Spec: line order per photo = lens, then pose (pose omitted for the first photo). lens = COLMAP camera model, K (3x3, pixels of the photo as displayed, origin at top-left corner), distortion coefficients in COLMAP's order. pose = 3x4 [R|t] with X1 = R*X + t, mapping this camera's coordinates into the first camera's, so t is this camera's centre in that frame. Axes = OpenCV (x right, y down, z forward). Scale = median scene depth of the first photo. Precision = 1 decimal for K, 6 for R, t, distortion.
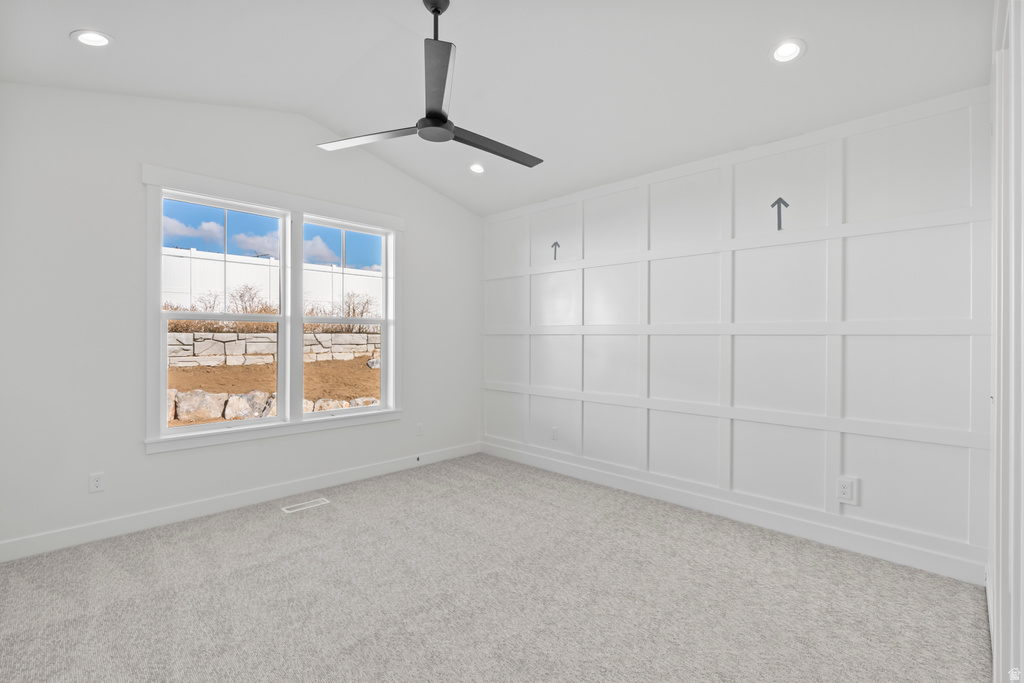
lens RADIAL K [[464.0, 0, 513.7], [0, 464.0, 333.0], [0, 0, 1]] dist [-0.016394, 0.004812]
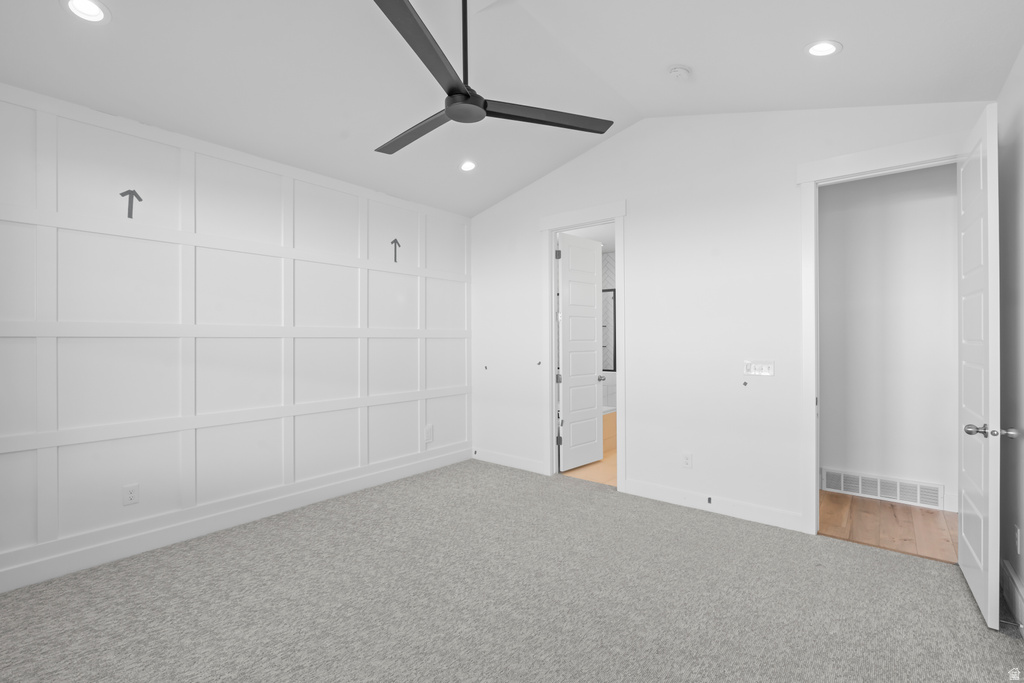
lens RADIAL K [[464.0, 0, 507.6], [0, 464.0, 347.4], [0, 0, 1]] dist [-0.016394, 0.004812]
pose [[-0.092495, -0.025600, 0.995384, -0.741981], [-0.009167, 0.999649, 0.024858, -0.005573], [-0.995671, -0.006826, -0.092697, 0.705822]]
